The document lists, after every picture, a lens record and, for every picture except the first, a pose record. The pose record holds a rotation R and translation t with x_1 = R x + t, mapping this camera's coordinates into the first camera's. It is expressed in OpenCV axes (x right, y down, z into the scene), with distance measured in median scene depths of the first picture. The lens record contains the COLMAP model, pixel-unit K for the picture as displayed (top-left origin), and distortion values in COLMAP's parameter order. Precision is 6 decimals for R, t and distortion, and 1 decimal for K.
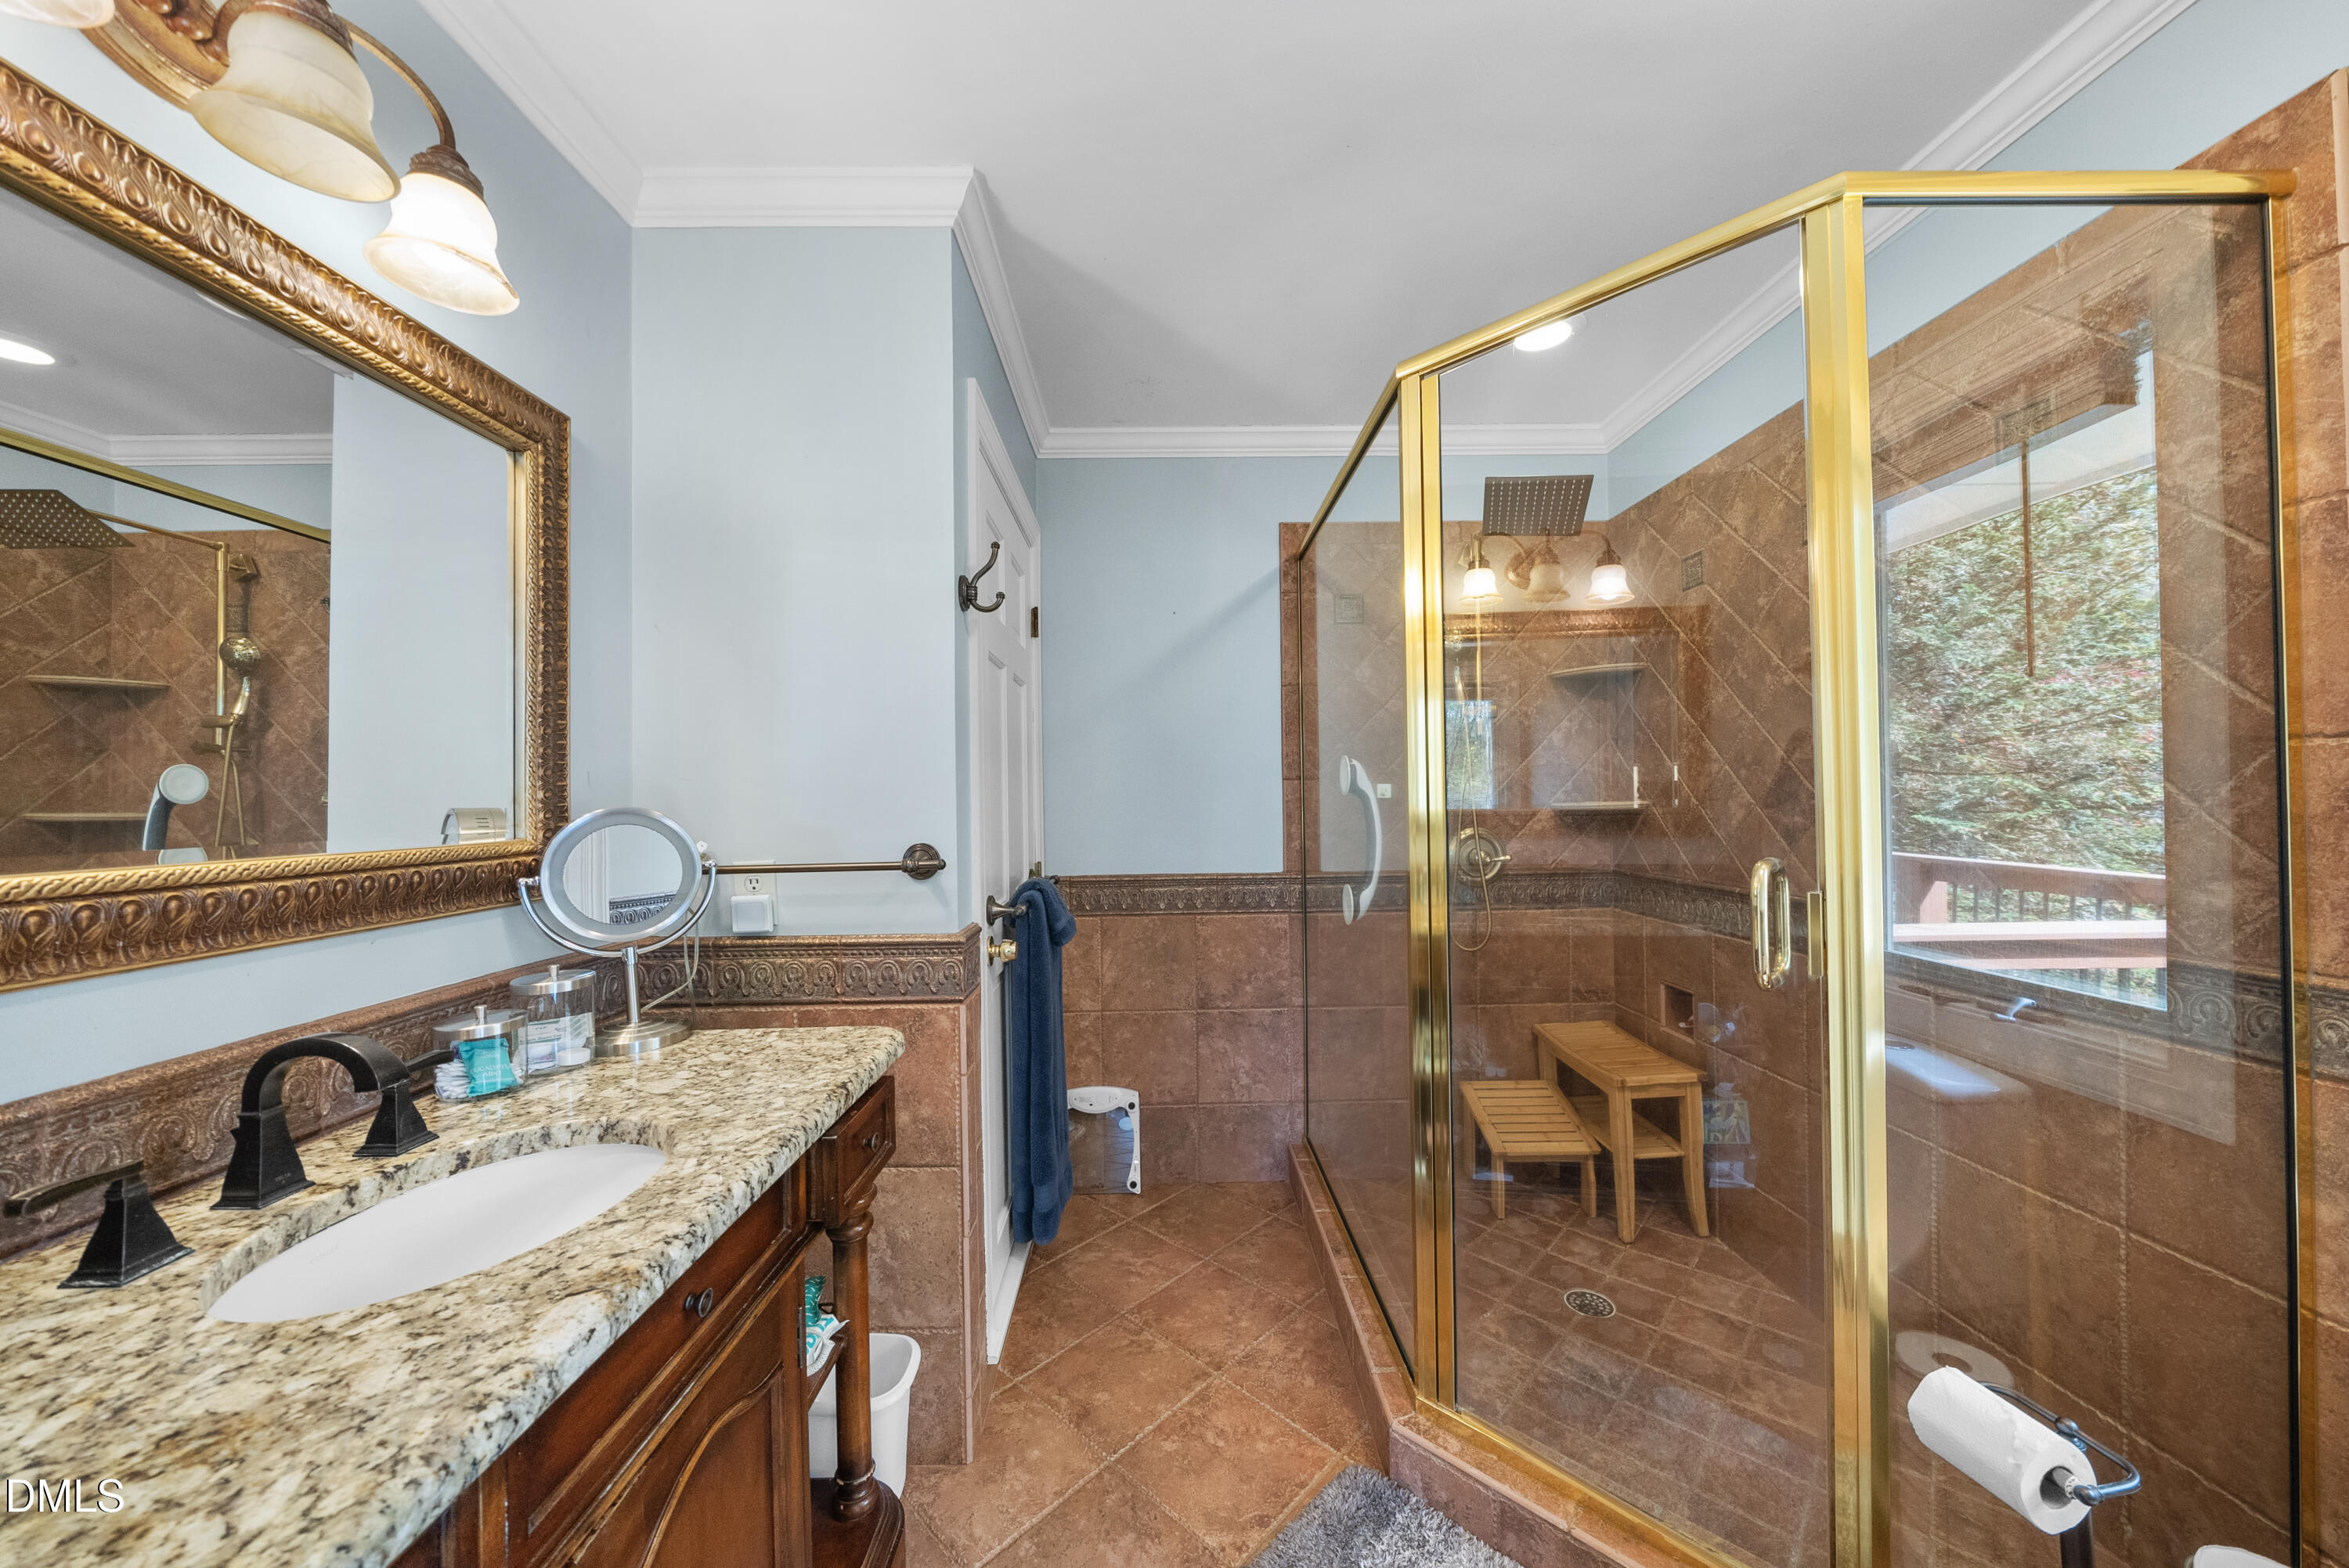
lens RADIAL K [[813.2, 0, 1176.3], [0, 813.2, 786.6], [0, 0, 1]] dist [-0.008311, 0.000702]
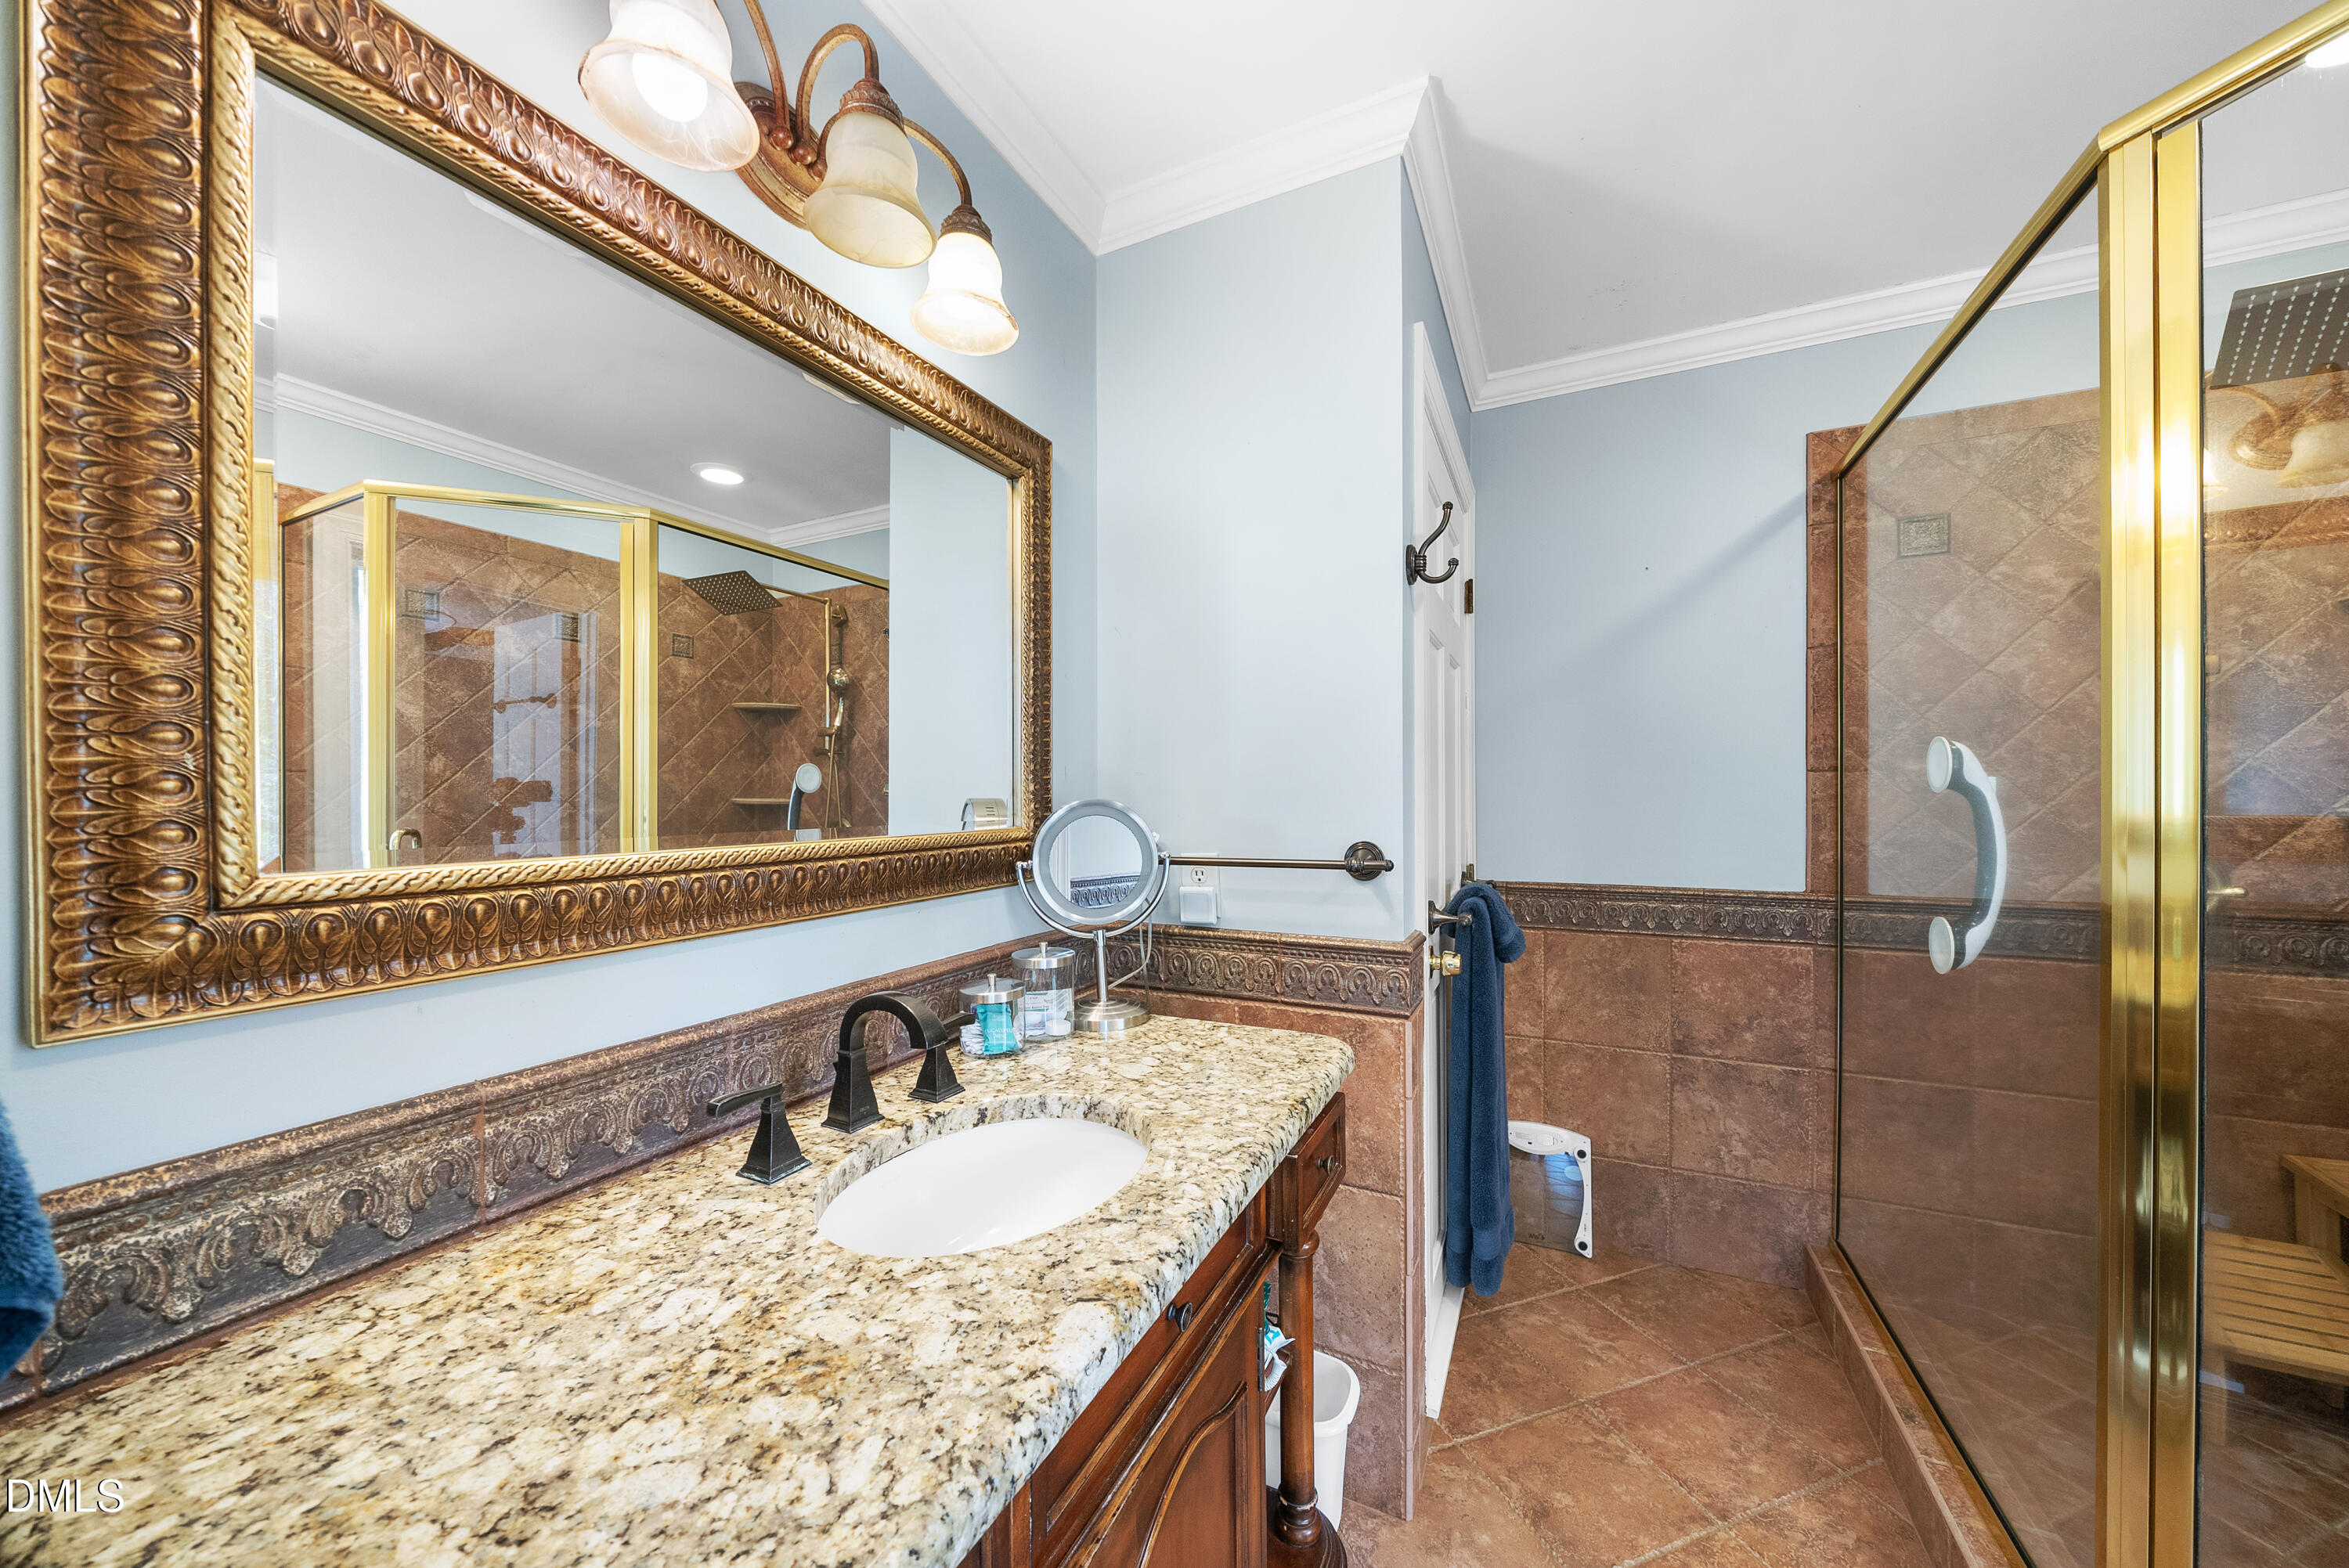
lens RADIAL K [[813.2, 0, 1170.9], [0, 813.2, 792.6], [0, 0, 1]] dist [-0.008311, 0.000702]
pose [[0.890427, 0.007023, -0.455072, -0.088701], [-0.000584, 0.999898, 0.014288, 0.001445], [0.455125, -0.012457, 0.890340, 0.077458]]
